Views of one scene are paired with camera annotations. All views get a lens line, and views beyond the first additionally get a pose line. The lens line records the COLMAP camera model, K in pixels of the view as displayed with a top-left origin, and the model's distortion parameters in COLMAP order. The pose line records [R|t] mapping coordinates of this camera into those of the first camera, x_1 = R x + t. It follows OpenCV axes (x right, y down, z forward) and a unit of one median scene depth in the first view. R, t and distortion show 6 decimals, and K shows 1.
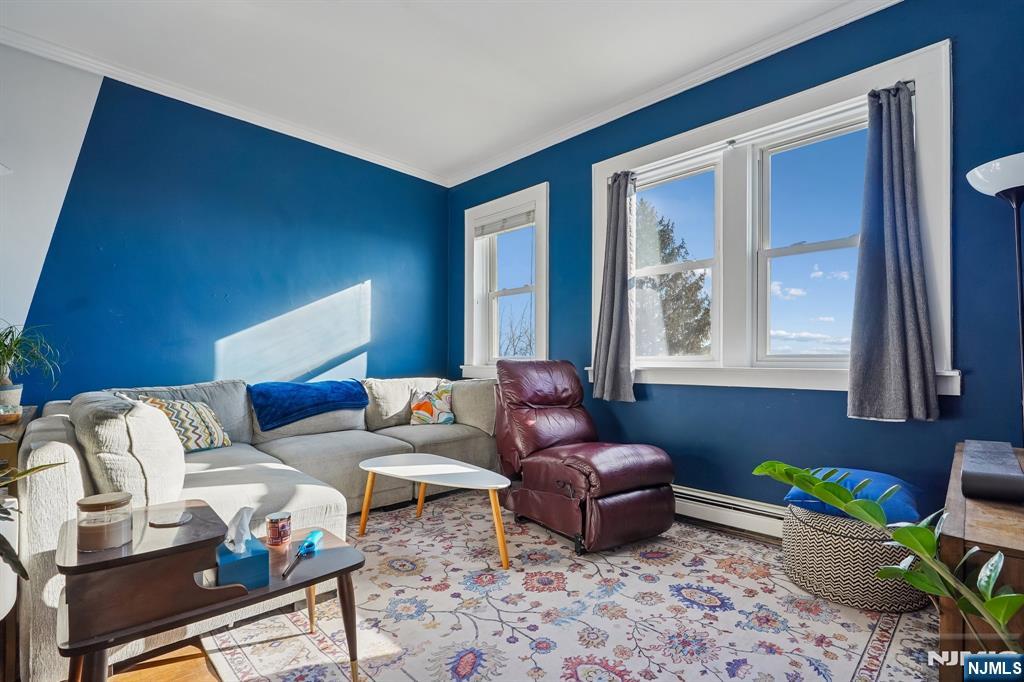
lens RADIAL K [[483.4, 0, 474.0], [0, 483.4, 363.1], [0, 0, 1]] dist [-0.039729, 0.011795]
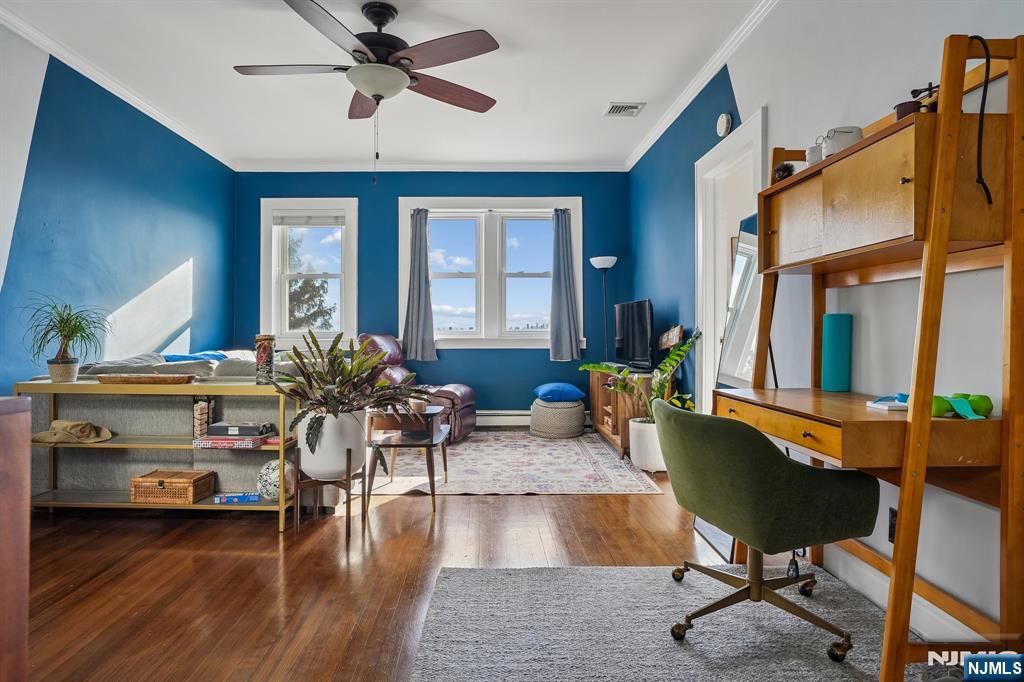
lens RADIAL K [[603.6, 0, 496.6], [0, 603.6, 327.6], [0, 0, 1]] dist [-0.011350, 0.003476]
pose [[0.693236, -0.001044, 0.720710, -1.034245], [0.006933, 0.999962, -0.005220, -0.017294], [-0.720677, 0.008615, 0.693217, -0.553480]]
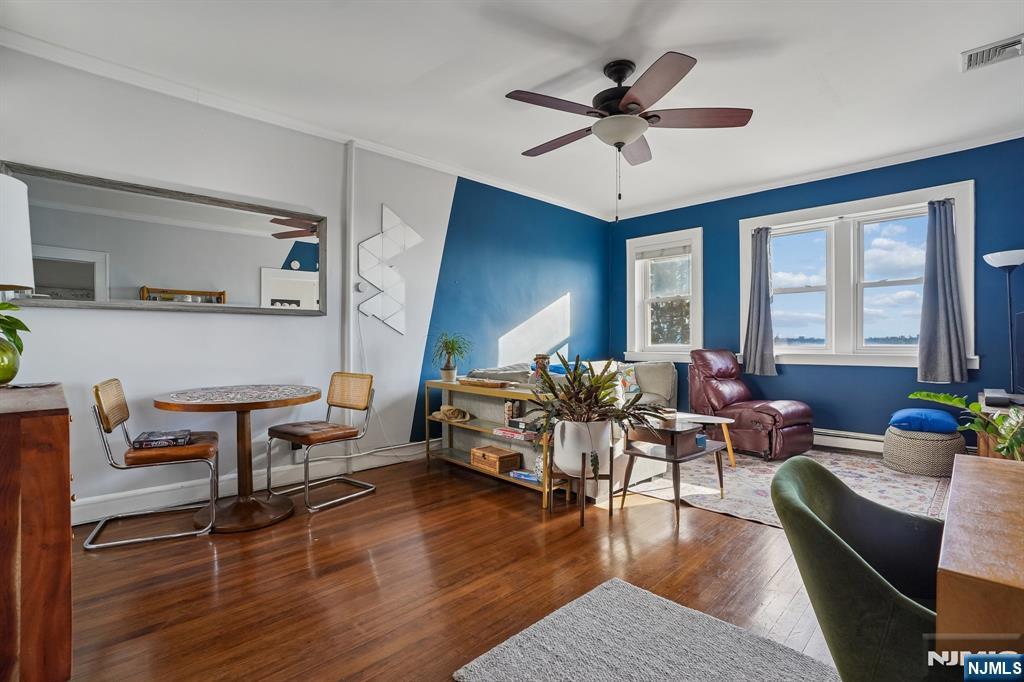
lens RADIAL K [[483.4, 0, 497.9], [0, 483.4, 346.2], [0, 0, 1]] dist [-0.039729, 0.011795]
pose [[0.999919, -0.010562, 0.007055, -0.650978], [0.010513, 0.999921, 0.006897, -0.040270], [-0.007128, -0.006823, 0.999951, -0.624325]]
